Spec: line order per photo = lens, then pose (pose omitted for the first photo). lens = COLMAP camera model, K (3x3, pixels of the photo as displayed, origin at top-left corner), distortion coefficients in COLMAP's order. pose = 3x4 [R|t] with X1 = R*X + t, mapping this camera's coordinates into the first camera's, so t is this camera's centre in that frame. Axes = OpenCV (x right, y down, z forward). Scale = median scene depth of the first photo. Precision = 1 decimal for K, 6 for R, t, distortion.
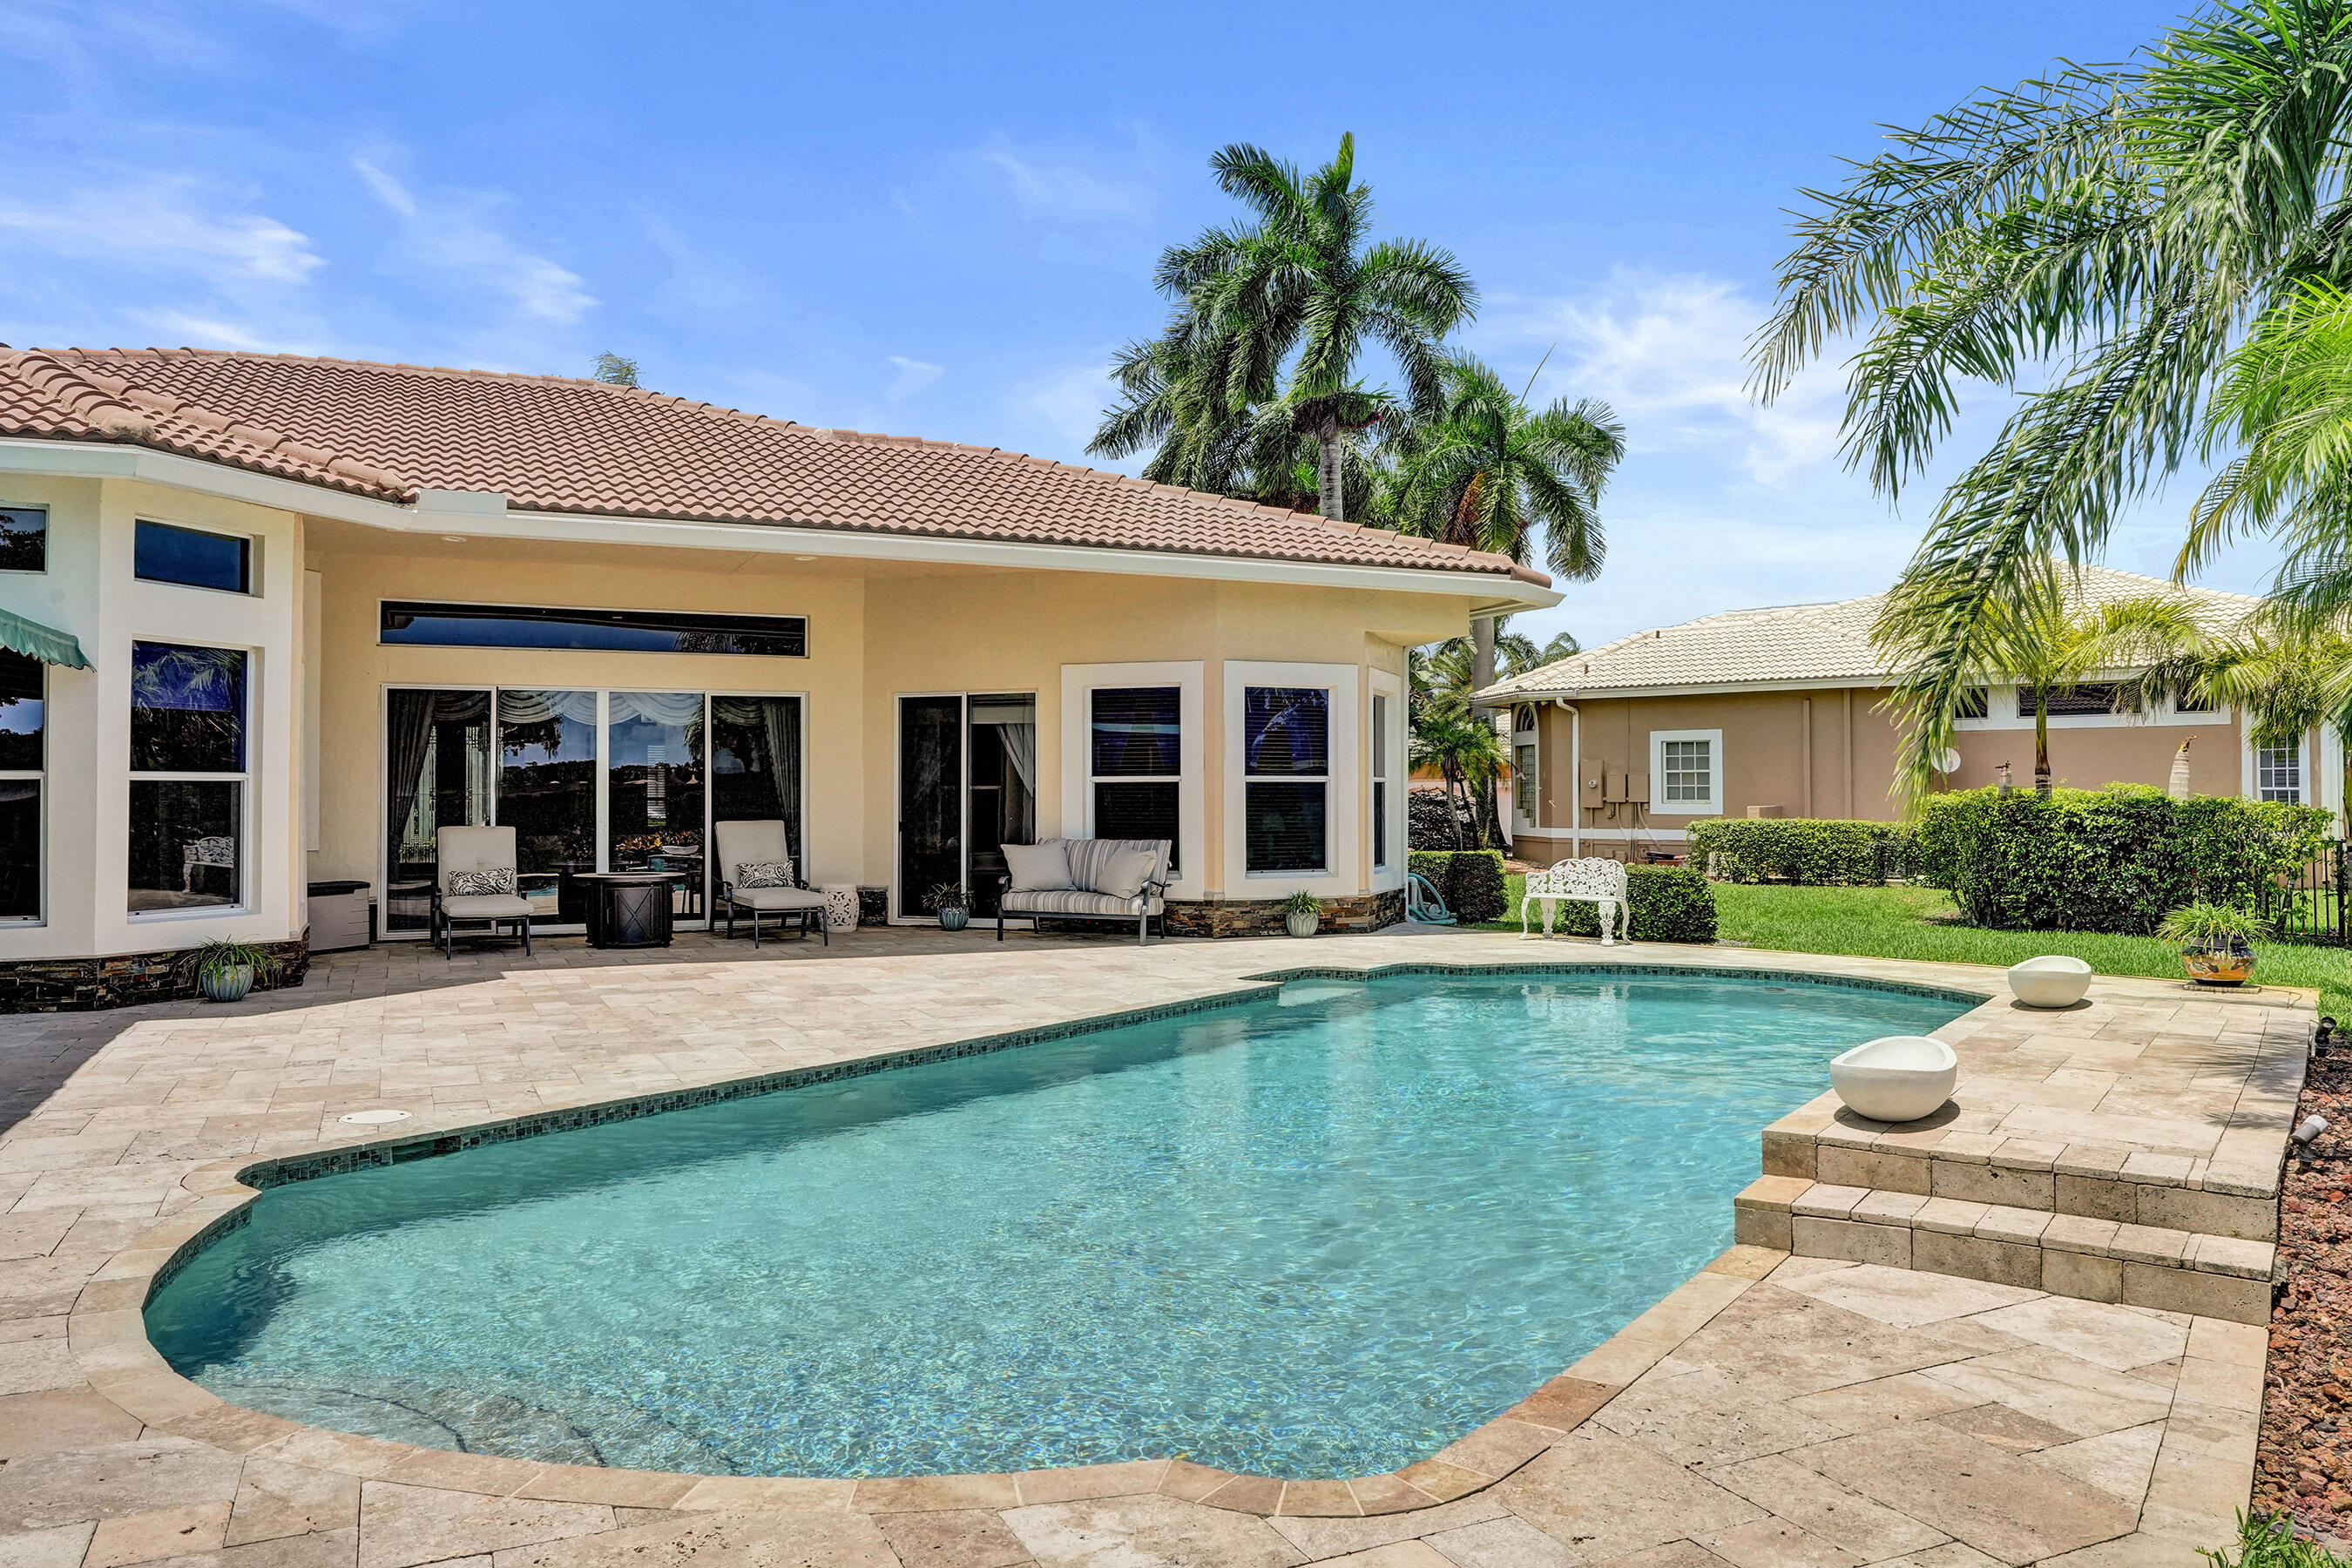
lens RADIAL K [[1665.6, 0, 1174.2], [0, 1665.6, 778.2], [0, 0, 1]] dist [-0.026103, -0.000828]
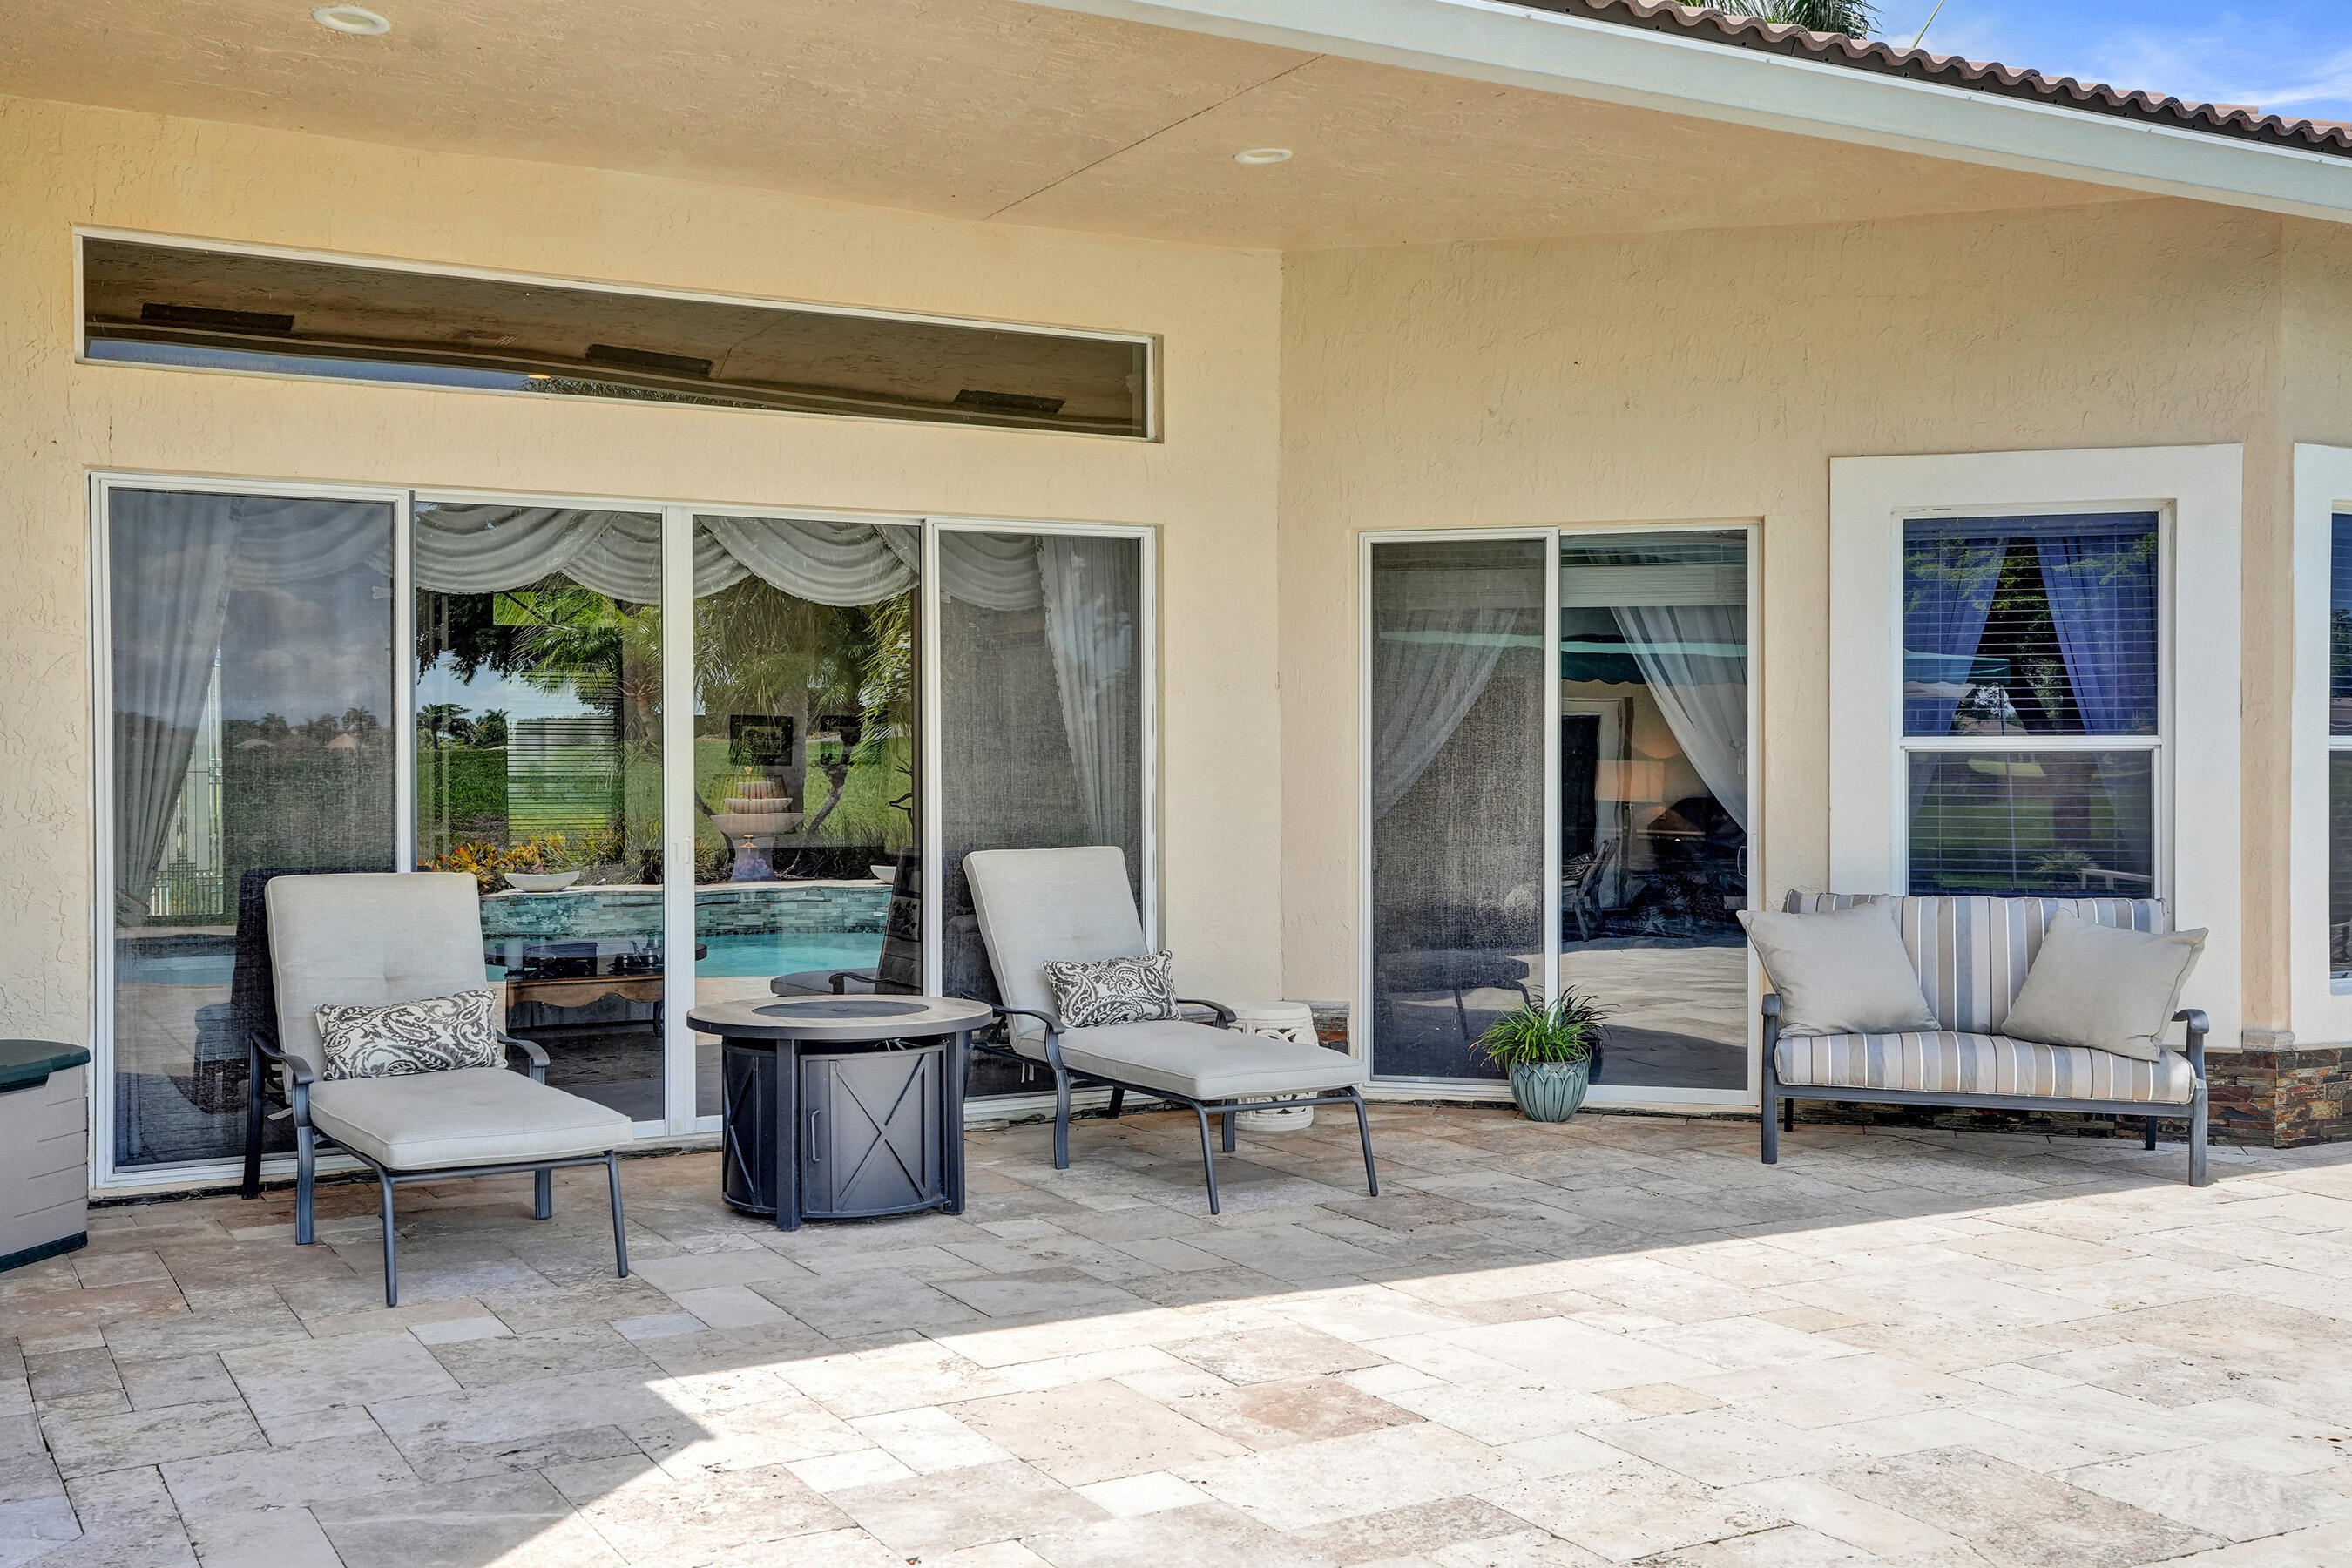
lens RADIAL K [[2150.9, 0, 1176.0], [0, 2150.9, 784.0], [0, 0, 1]] dist [0.015894, 0.010044]
pose [[0.994794, -0.000363, 0.101904, -0.277648], [-0.001715, 0.999792, 0.020306, -0.000138], [-0.101890, -0.020375, 0.994587, 0.498732]]
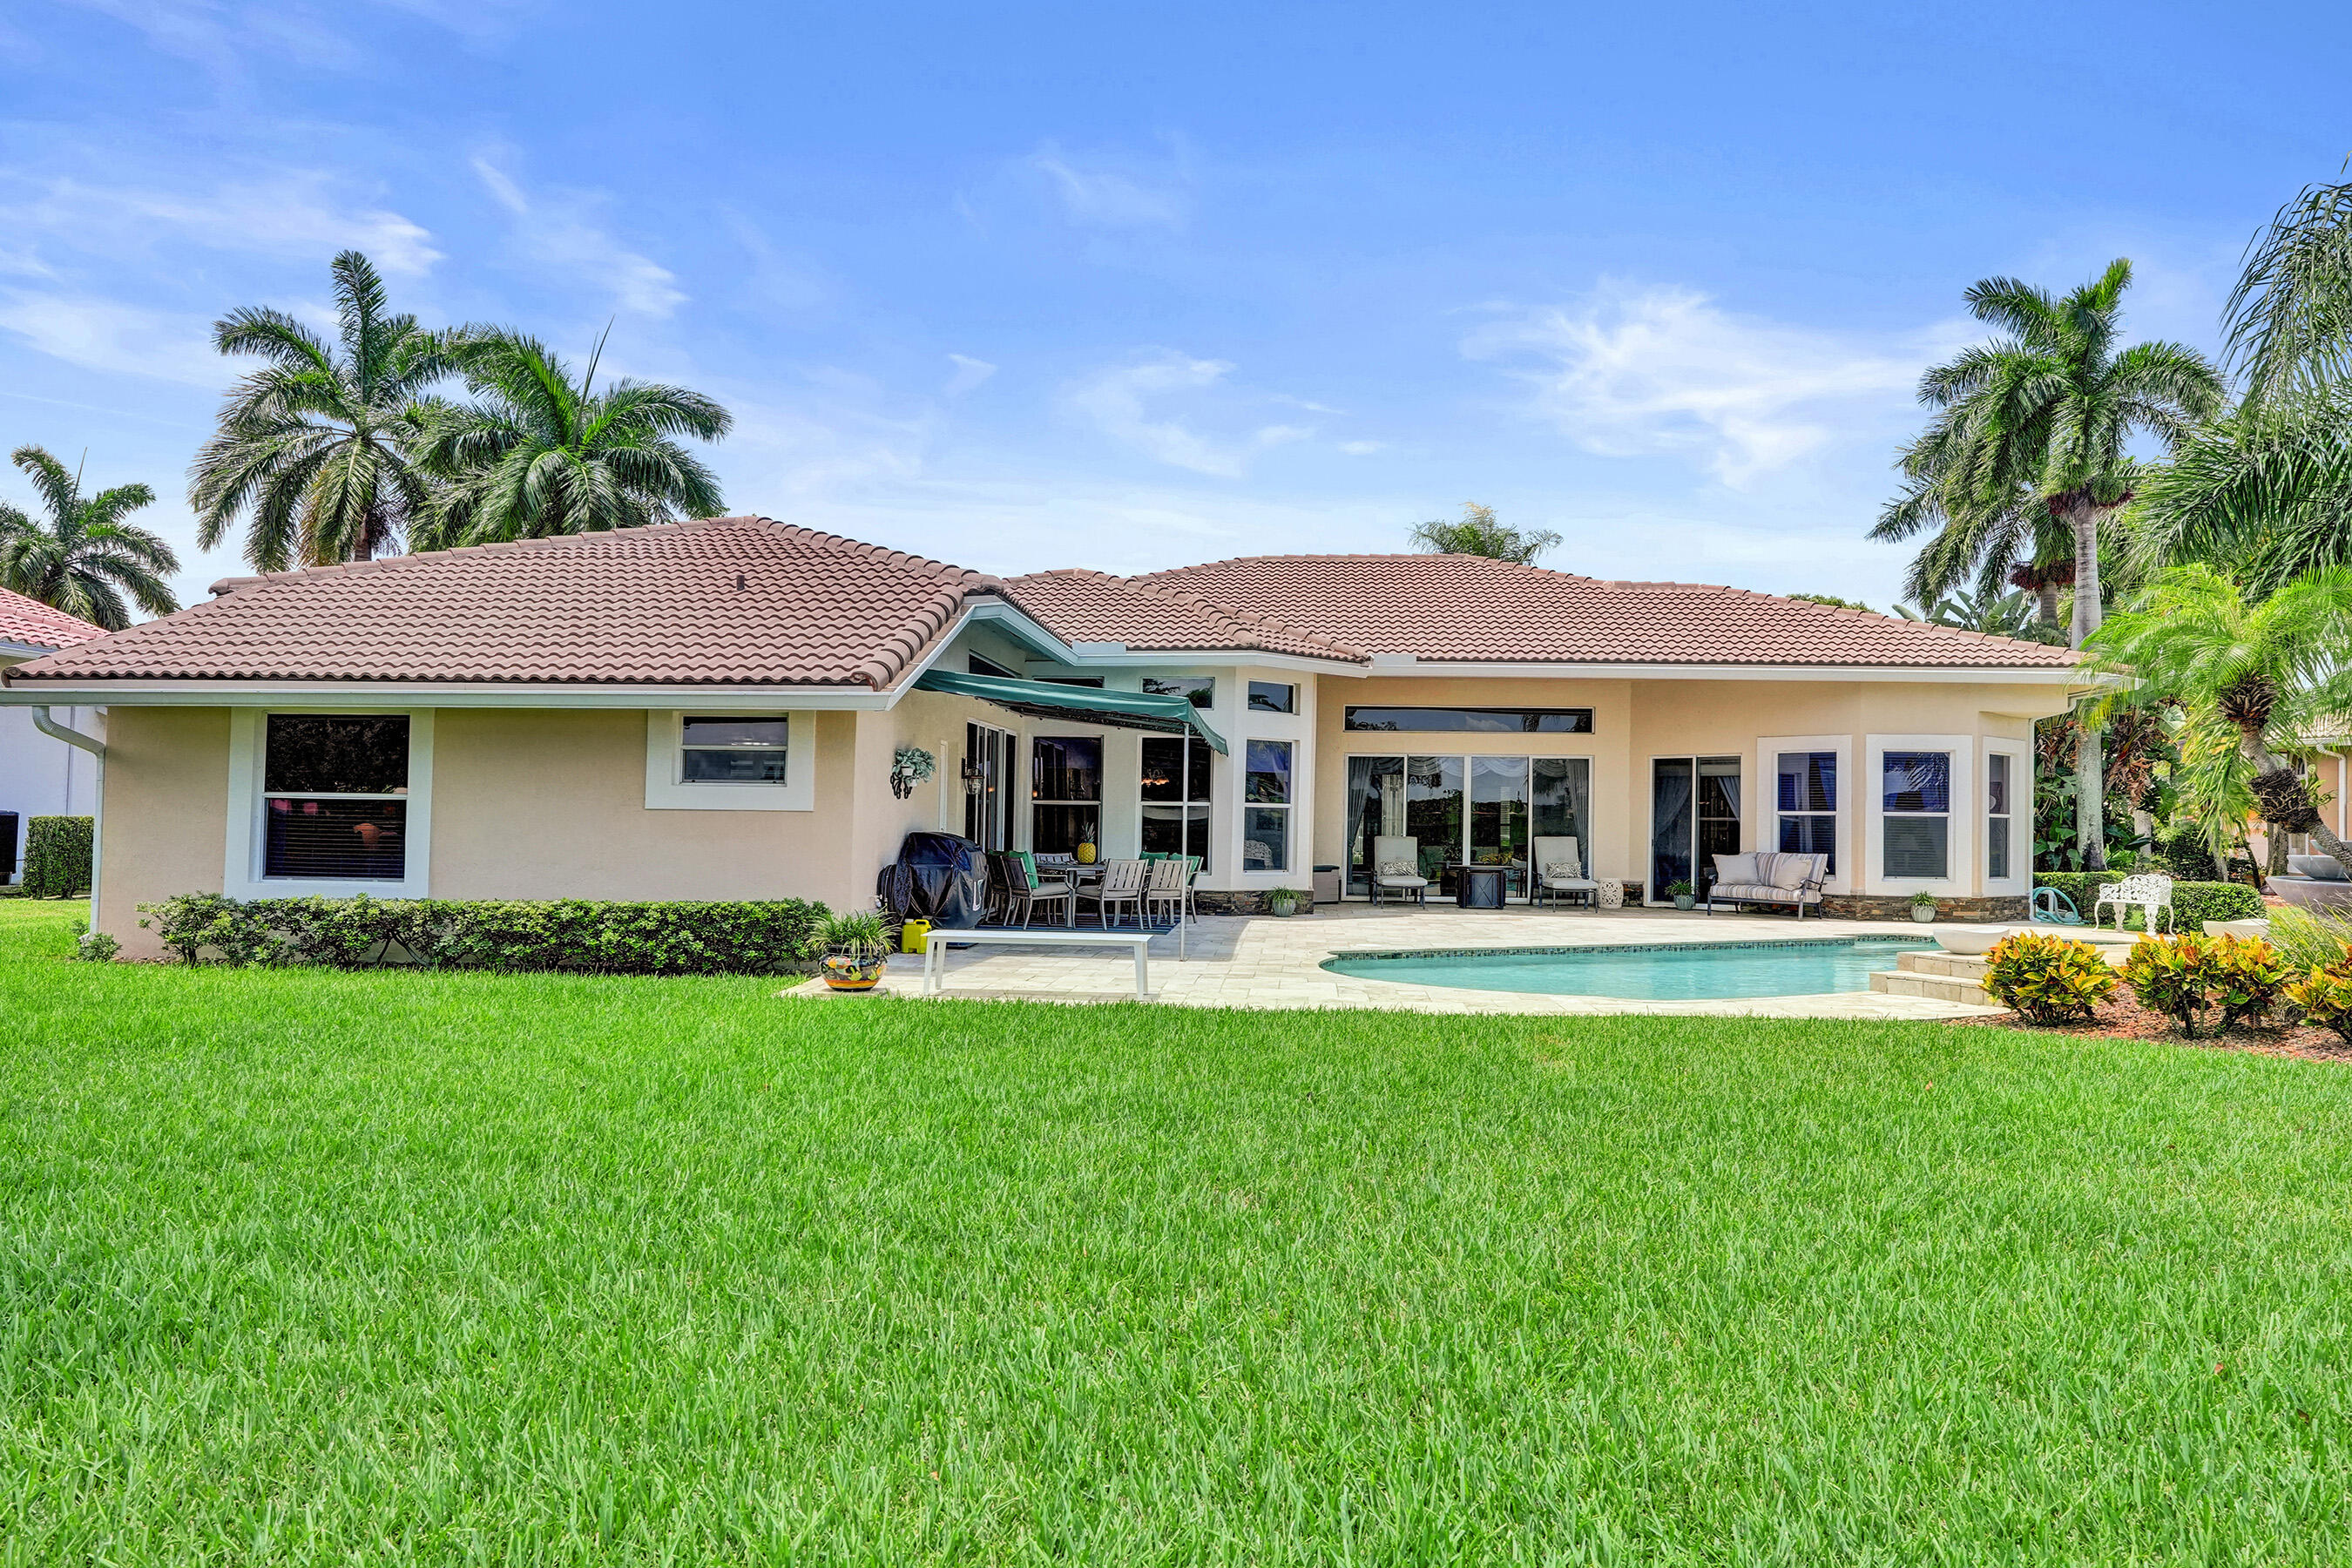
lens RADIAL K [[1600.0, 0, 1182.0], [0, 1600.0, 785.9], [0, 0, 1]] dist [-0.039556, 0.001288]
pose [[0.869957, 0.002835, -0.493119, 0.192086], [-0.011258, 0.999837, -0.014113, 0.002232], [0.492999, 0.017829, 0.869847, -0.521264]]
